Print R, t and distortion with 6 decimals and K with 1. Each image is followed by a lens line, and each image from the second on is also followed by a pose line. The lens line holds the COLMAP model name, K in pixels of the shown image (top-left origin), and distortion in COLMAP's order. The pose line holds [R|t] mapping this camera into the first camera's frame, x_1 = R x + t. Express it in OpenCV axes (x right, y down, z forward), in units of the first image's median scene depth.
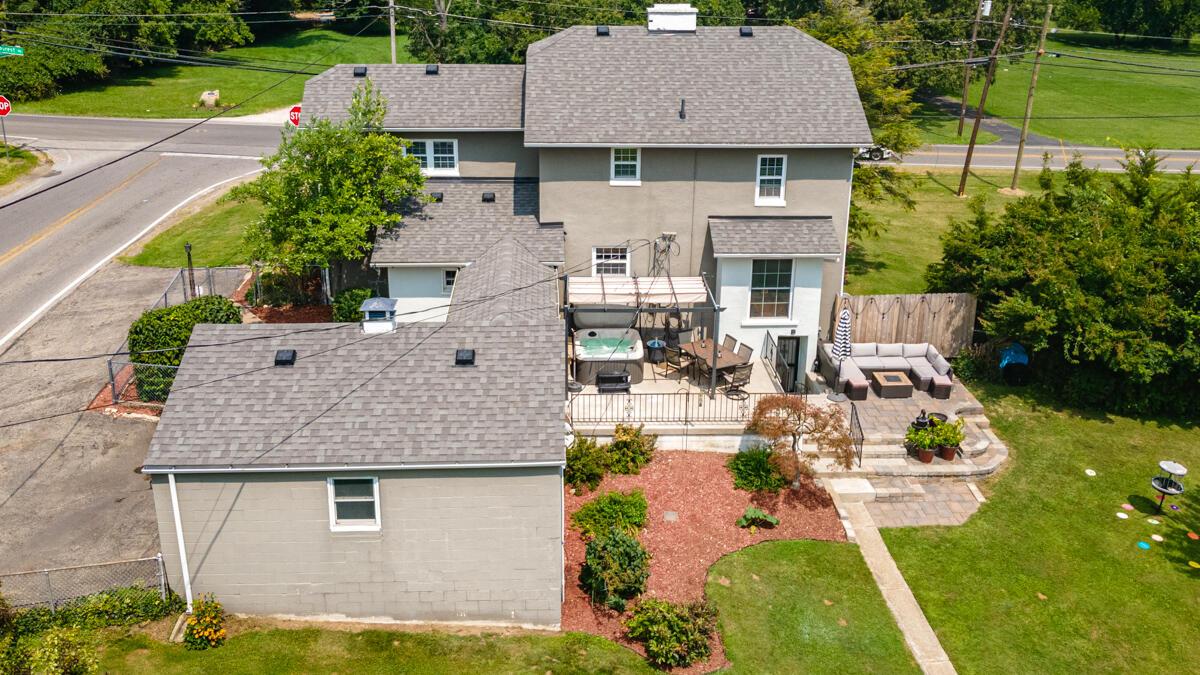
lens RADIAL K [[809.6, 0, 600.0], [0, 809.6, 337.5], [0, 0, 1]] dist [0.000415, 0.000096]
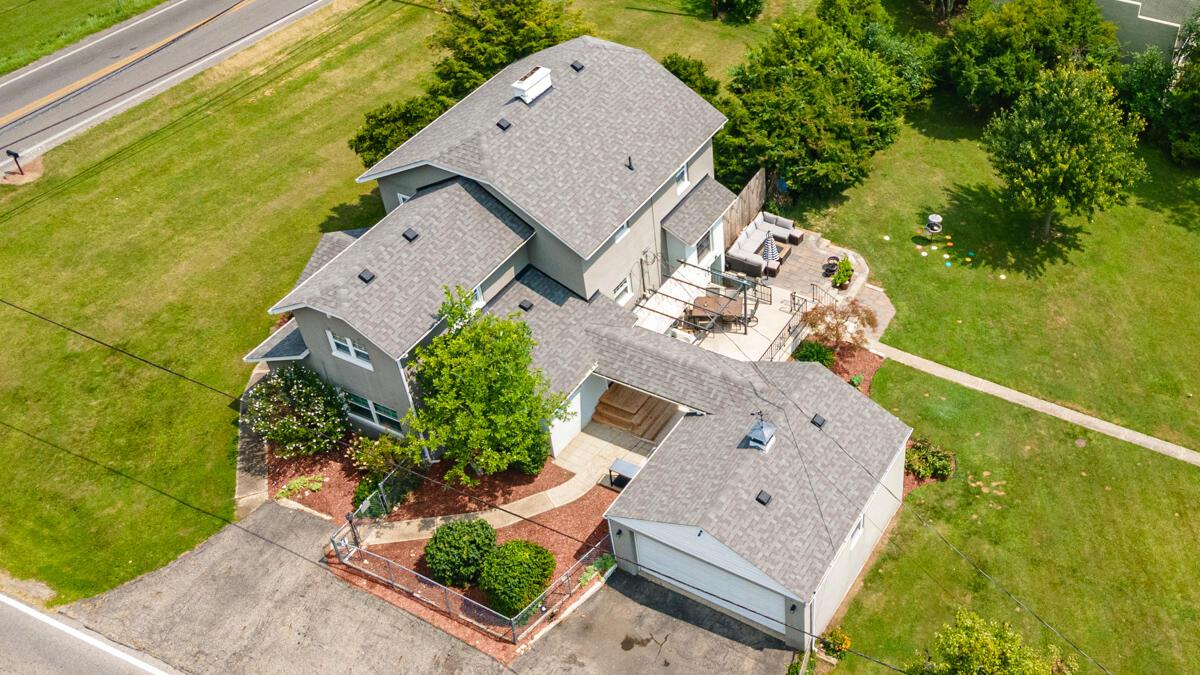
lens RADIAL K [[809.6, 0, 600.0], [0, 809.6, 337.5], [0, 0, 1]] dist [0.000415, 0.000096]
pose [[0.643854, -0.592421, 0.484242, -0.803129], [0.442778, 0.804619, 0.395646, -0.662297], [-0.624019, -0.040326, 0.780368, 0.032317]]
